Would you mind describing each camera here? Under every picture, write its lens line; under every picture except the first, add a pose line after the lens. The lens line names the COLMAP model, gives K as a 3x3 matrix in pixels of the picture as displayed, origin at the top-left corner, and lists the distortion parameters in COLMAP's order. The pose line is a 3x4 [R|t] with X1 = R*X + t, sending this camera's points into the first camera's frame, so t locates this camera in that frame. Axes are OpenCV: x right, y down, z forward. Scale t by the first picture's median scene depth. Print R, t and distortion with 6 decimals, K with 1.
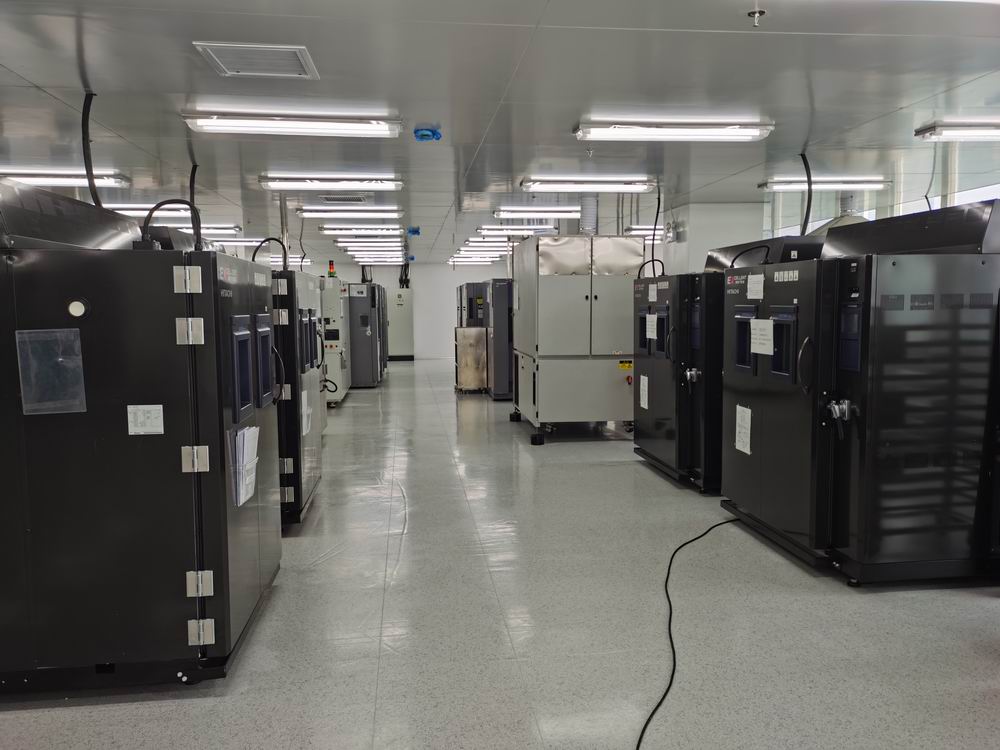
lens RADIAL K [[742.0, 0, 502.3], [0, 742.0, 371.3], [0, 0, 1]] dist [0.015974, -0.000301]
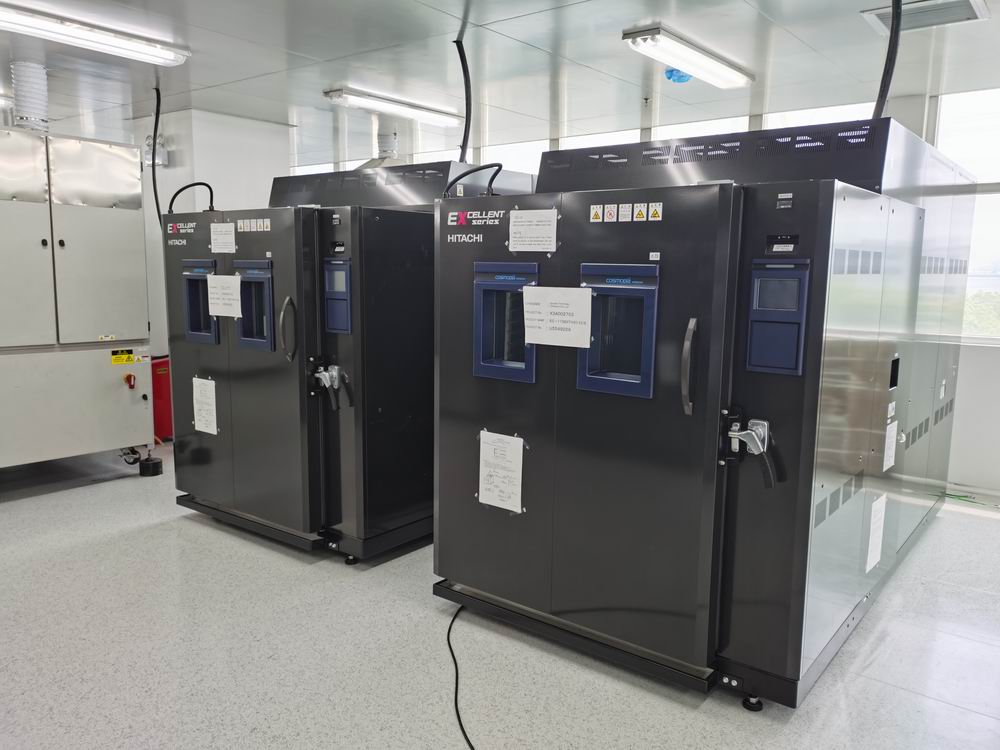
lens RADIAL K [[742.0, 0, 509.5], [0, 742.0, 344.3], [0, 0, 1]] dist [0.015974, -0.000301]
pose [[0.695485, -0.071297, 0.714995, -0.053355], [0.052853, 0.997446, 0.048052, -0.030721], [-0.716594, 0.004370, 0.697476, 0.346038]]
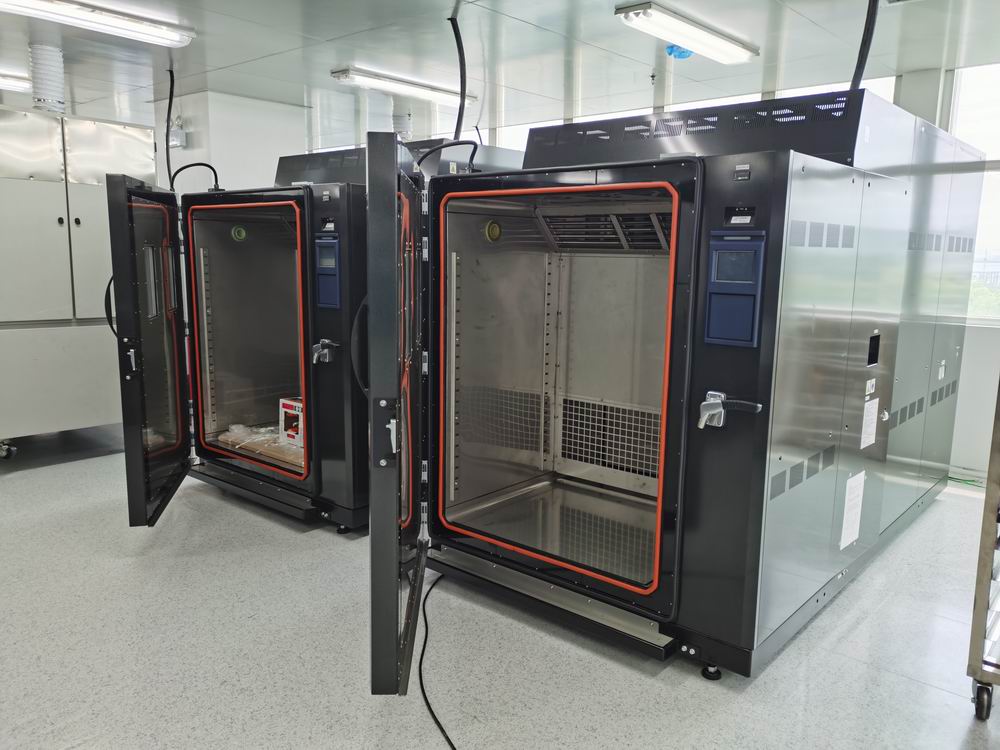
lens RADIAL K [[742.0, 0, 512.4], [0, 742.0, 345.6], [0, 0, 1]] dist [0.015974, -0.000301]
pose [[0.730001, -0.080801, 0.678653, -0.034869], [0.047806, 0.996591, 0.067232, -0.023779], [-0.681772, -0.016636, 0.731375, 0.320747]]
